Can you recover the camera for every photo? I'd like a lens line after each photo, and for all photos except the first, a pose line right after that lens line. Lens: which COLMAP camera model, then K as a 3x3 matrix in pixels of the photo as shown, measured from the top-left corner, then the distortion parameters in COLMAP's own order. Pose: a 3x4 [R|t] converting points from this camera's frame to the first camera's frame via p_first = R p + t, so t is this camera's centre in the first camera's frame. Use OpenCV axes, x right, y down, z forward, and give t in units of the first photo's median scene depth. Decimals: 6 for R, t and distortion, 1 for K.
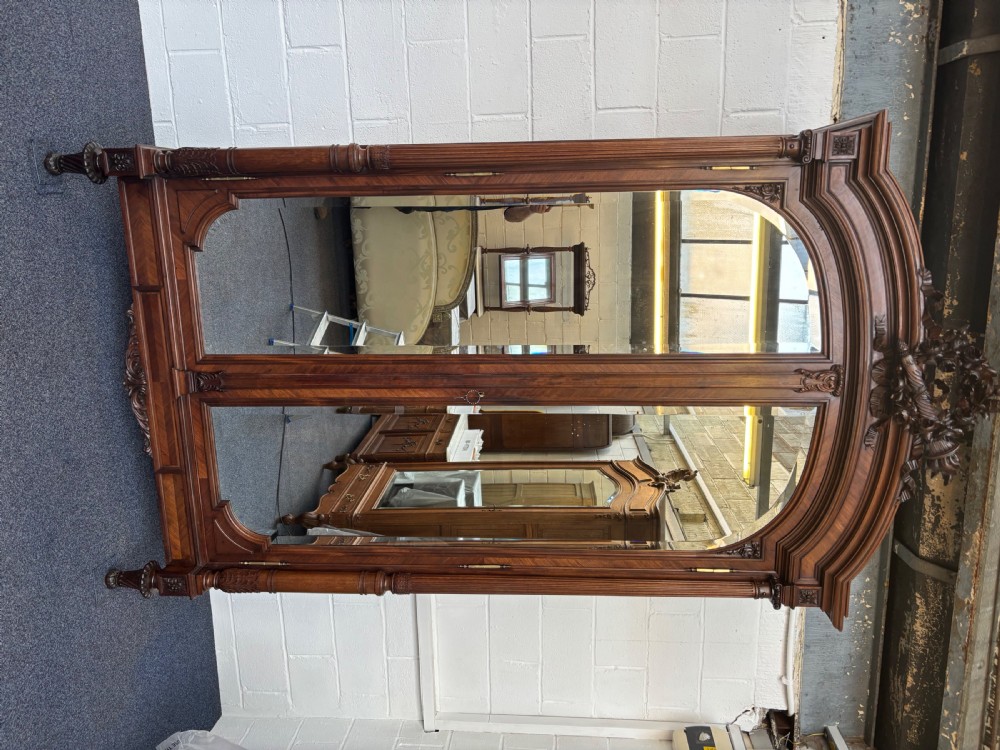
lens RADIAL K [[781.1, 0, 500.0], [0, 781.1, 375.0], [0, 0, 1]] dist [0.071719, -0.091744]
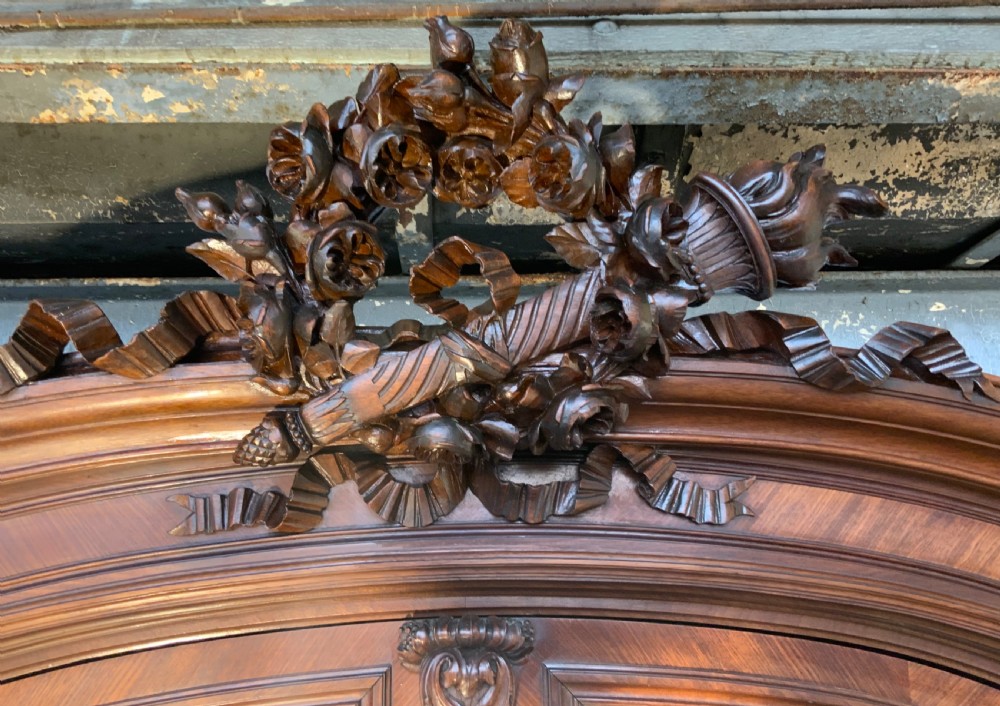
lens RADIAL K [[842.4, 0, 497.9], [0, 842.4, 328.2], [0, 0, 1]] dist [0.028515, -0.077049]
pose [[-0.005158, -0.952336, 0.305008, 0.412268], [0.984212, -0.058797, -0.166941, 0.061057], [0.176917, 0.299331, 0.937604, 0.687830]]
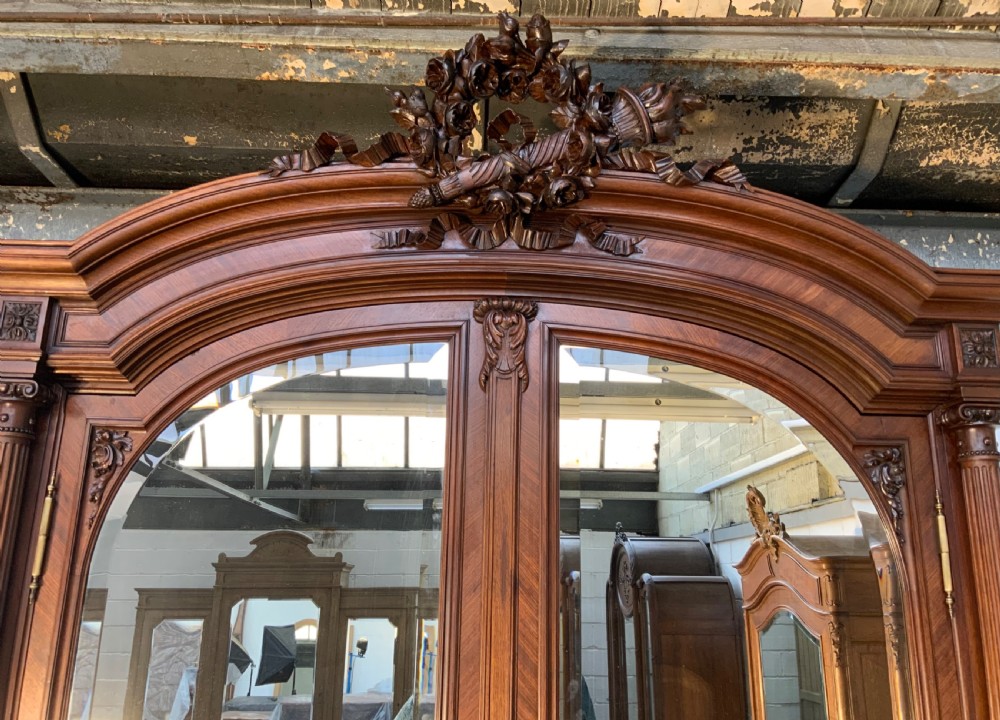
lens RADIAL K [[837.0, 0, 497.0], [0, 837.0, 341.9], [0, 0, 1]] dist [0.084800, -0.176074]
pose [[0.035101, -0.941306, 0.335723, 0.214328], [0.981295, -0.031162, -0.189970, 0.096982], [0.189281, 0.336112, 0.922606, 0.480130]]
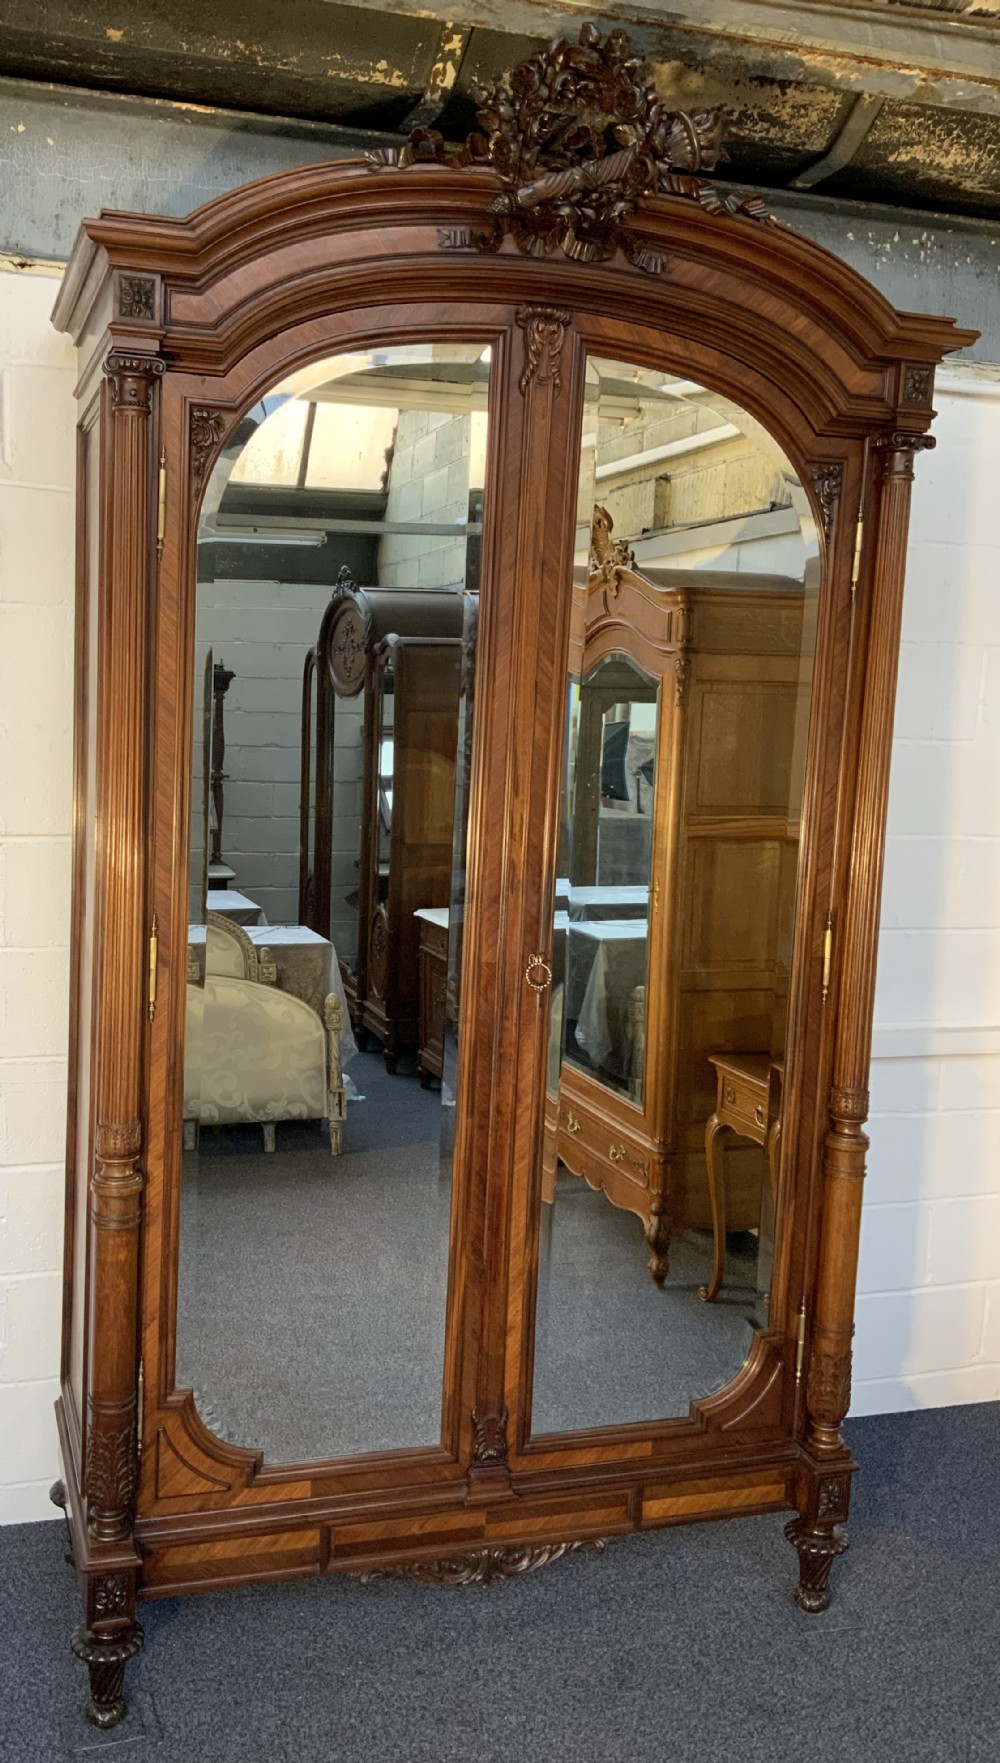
lens RADIAL K [[1539.2, 0, 387.1], [0, 1539.2, 864.6], [0, 0, 1]] dist [0.063332, -0.122401]
pose [[0.036325, -0.998455, -0.042048, 0.083098], [0.996512, 0.033028, 0.076630, -0.160567], [-0.075123, -0.044685, 0.996173, -0.076879]]
